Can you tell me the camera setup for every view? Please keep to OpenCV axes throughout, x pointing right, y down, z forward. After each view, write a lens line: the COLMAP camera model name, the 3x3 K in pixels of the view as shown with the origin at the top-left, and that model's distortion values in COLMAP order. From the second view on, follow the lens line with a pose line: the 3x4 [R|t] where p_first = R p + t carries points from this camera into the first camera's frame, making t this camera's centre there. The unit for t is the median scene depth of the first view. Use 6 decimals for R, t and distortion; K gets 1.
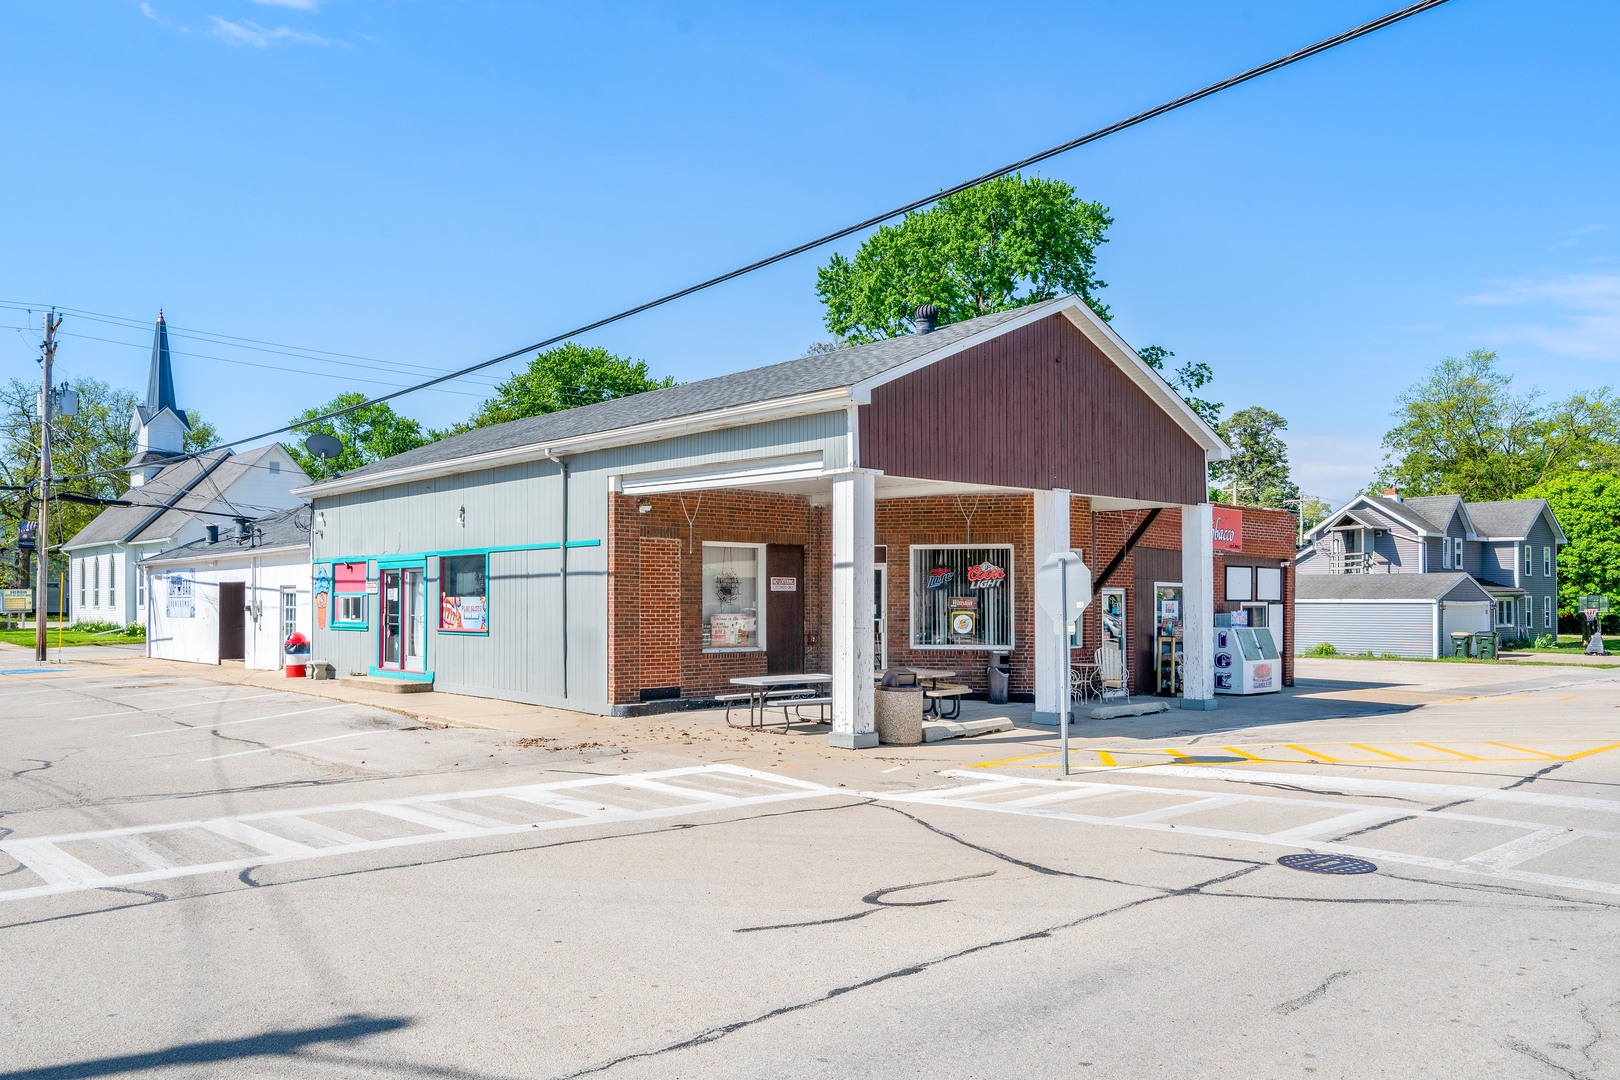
lens RADIAL K [[1228.2, 0, 812.3], [0, 1228.2, 583.4], [0, 0, 1]] dist [-0.000425, 0.000010]
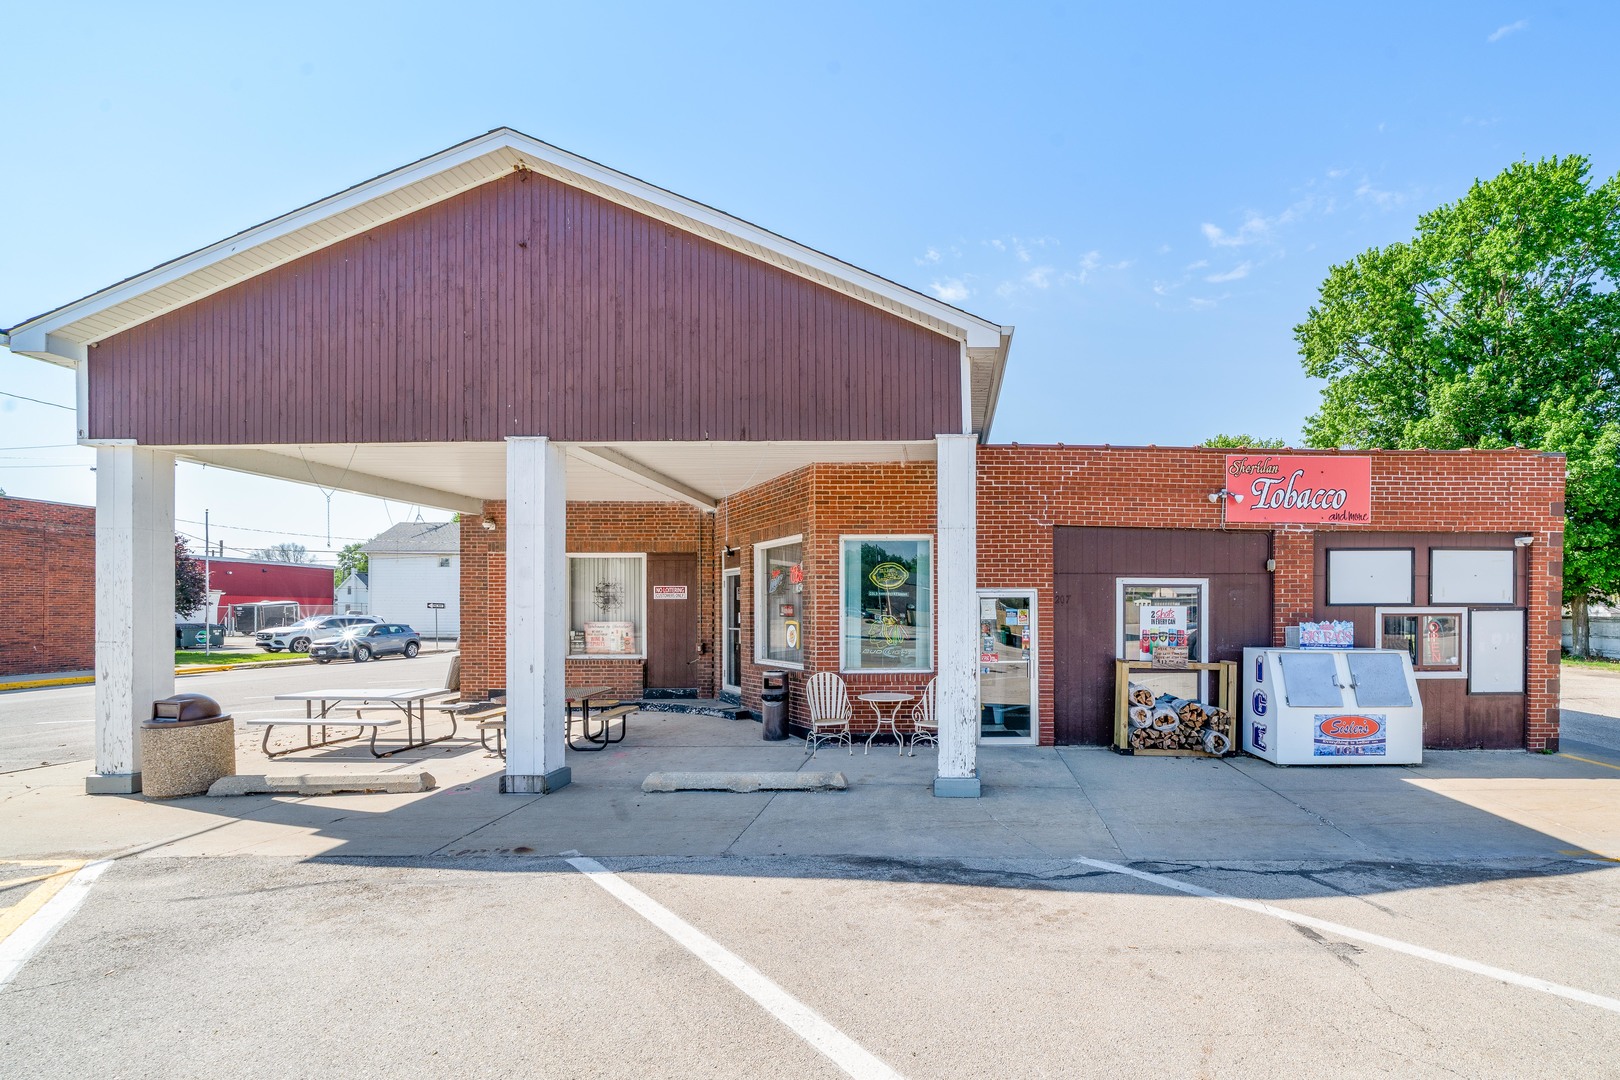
lens RADIAL K [[716.7, 0, 810.4], [0, 716.7, 608.4], [0, 0, 1]] dist [-0.001868, -0.000085]
pose [[0.728232, -0.006960, -0.685295, 0.370933], [0.012627, 0.999915, 0.003263, 0.010450], [0.685214, -0.011030, 0.728258, 0.527942]]
